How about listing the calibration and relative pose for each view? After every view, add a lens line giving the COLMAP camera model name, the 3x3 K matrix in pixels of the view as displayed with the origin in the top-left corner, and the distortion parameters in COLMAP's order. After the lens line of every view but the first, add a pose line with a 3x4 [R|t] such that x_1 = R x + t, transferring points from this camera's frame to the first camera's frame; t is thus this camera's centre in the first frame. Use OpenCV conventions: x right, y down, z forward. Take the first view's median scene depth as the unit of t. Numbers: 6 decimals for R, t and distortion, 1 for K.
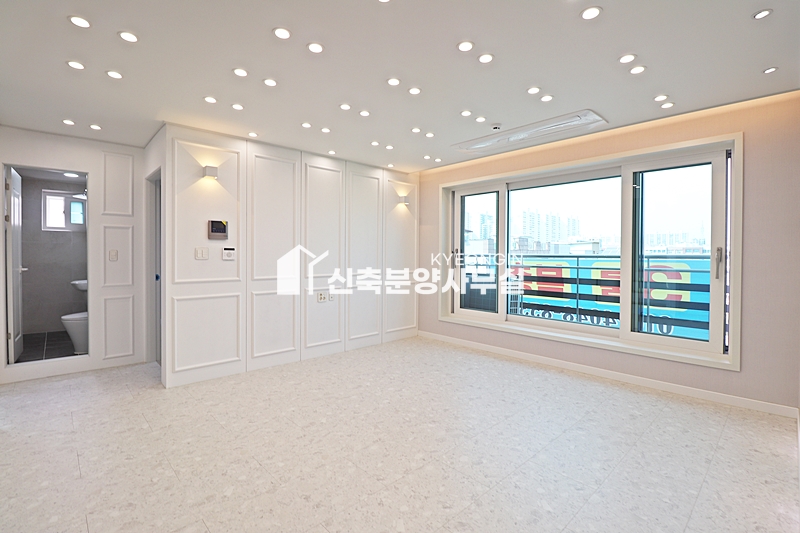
lens RADIAL K [[370.2, 0, 405.7], [0, 370.2, 258.7], [0, 0, 1]] dist [-0.009039, -0.006767]
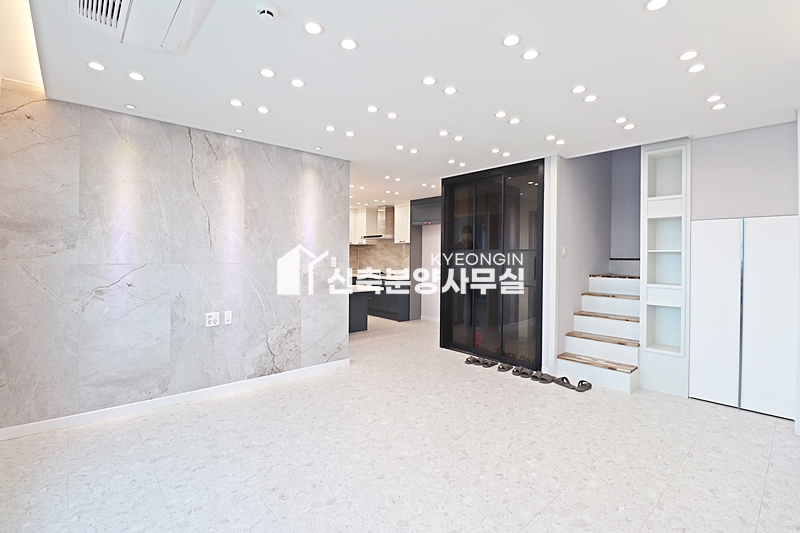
lens RADIAL K [[370.2, 0, 405.0], [0, 370.2, 261.4], [0, 0, 1]] dist [-0.009039, -0.006767]
pose [[-0.999434, -0.015777, 0.029722, 0.045056], [-0.015025, 0.999565, 0.025376, -0.040888], [-0.030109, 0.024916, -0.999236, 1.725973]]
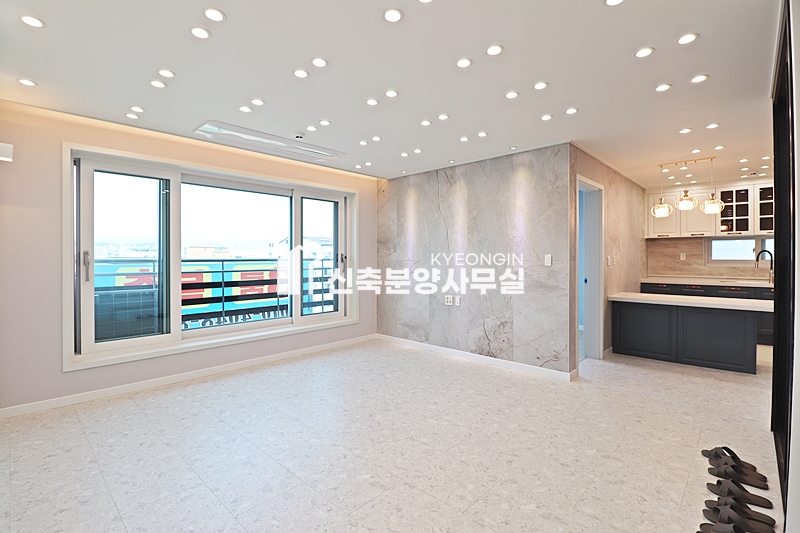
lens RADIAL K [[370.2, 0, 395.9], [0, 370.2, 260.6], [0, 0, 1]] dist [-0.009039, -0.006767]
pose [[-0.039120, -0.015471, 0.999115, -0.925431], [0.014106, 0.999772, 0.016033, -0.024511], [-0.999135, 0.014721, -0.038893, 0.895785]]
